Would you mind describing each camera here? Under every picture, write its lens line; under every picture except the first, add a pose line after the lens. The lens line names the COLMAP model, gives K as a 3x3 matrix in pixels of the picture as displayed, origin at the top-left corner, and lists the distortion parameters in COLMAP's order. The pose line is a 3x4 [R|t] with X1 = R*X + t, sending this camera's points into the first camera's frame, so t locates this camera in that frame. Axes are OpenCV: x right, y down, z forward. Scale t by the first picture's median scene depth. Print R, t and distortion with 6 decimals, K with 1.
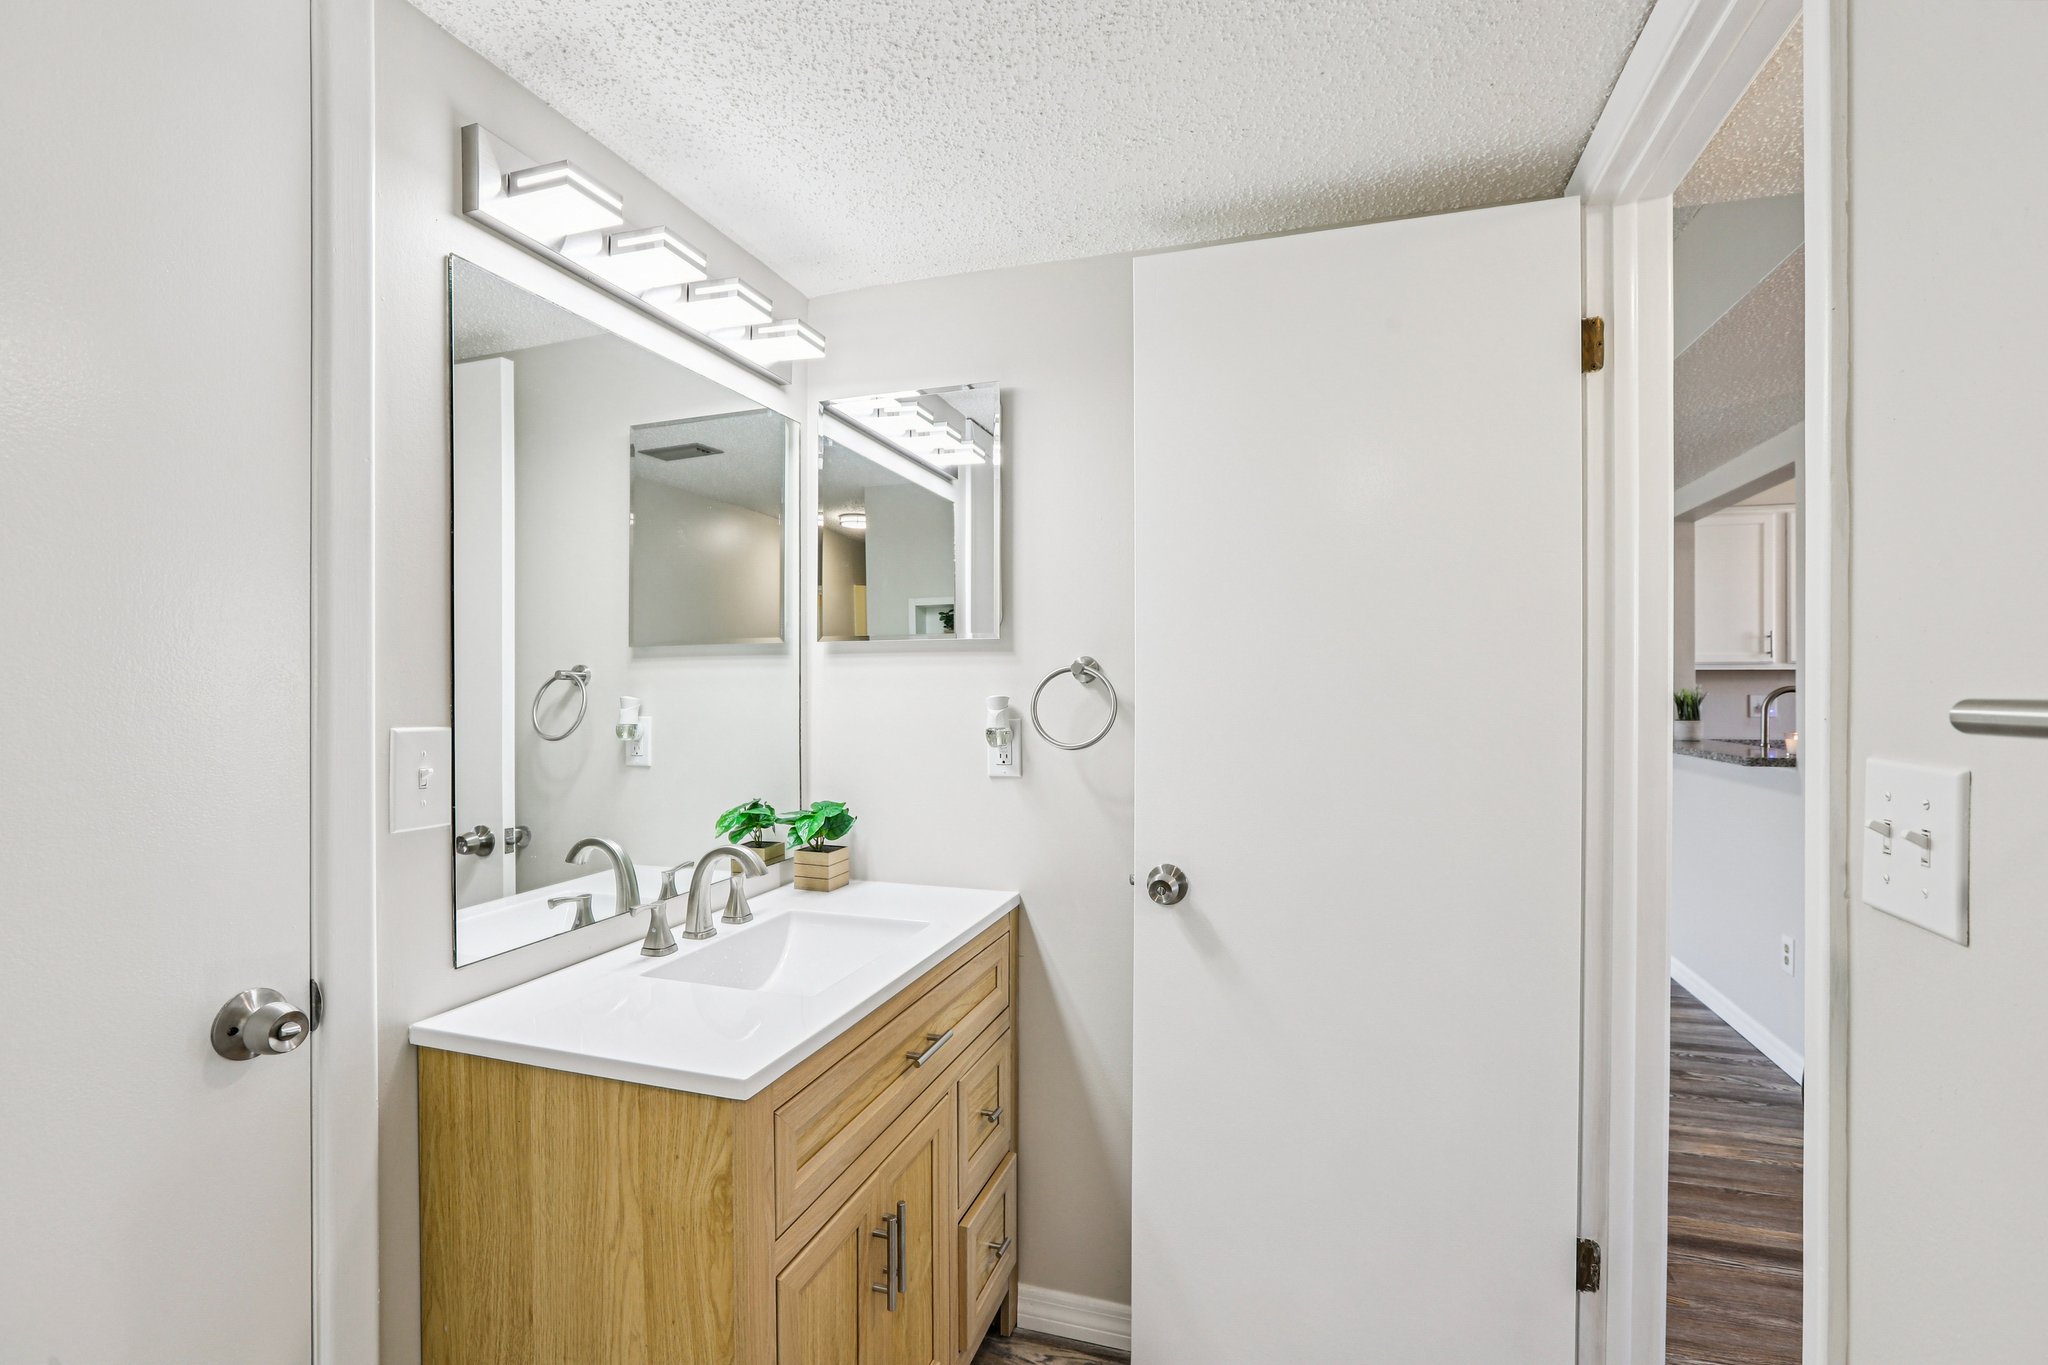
lens RADIAL K [[947.3, 0, 1015.7], [0, 947.3, 687.0], [0, 0, 1]] dist [-0.044463, 0.019678]
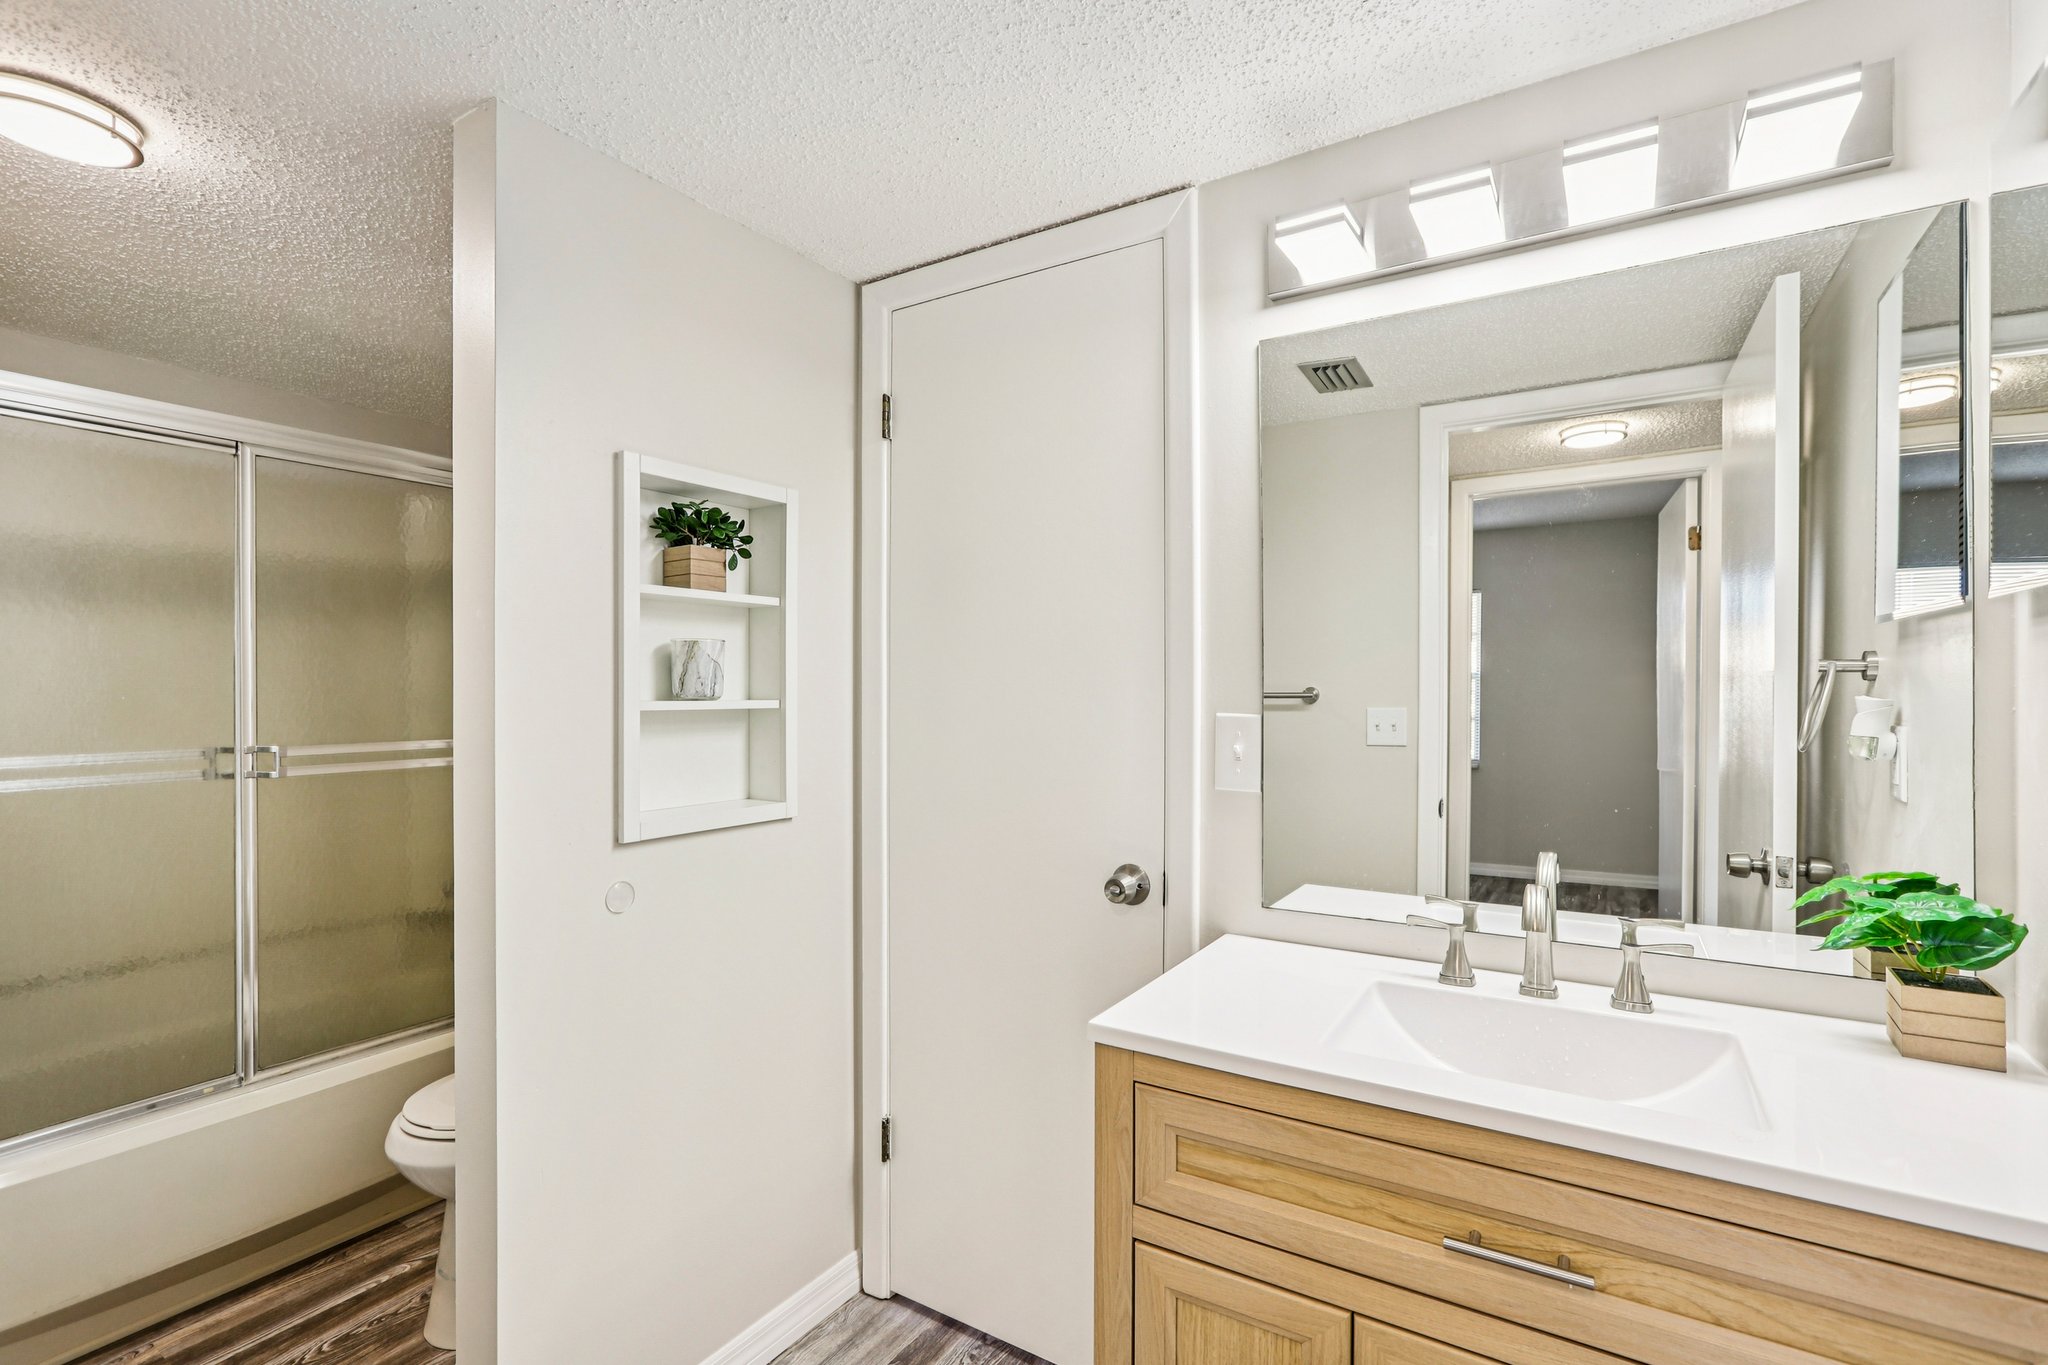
lens RADIAL K [[942.4, 0, 1006.8], [0, 942.4, 685.9], [0, 0, 1]] dist [0.001193, 0.000307]
pose [[-0.247908, -0.002146, -0.968781, 0.704204], [-0.005048, 0.999987, -0.000923, 0.005243], [0.968771, 0.004662, -0.247915, 0.967157]]
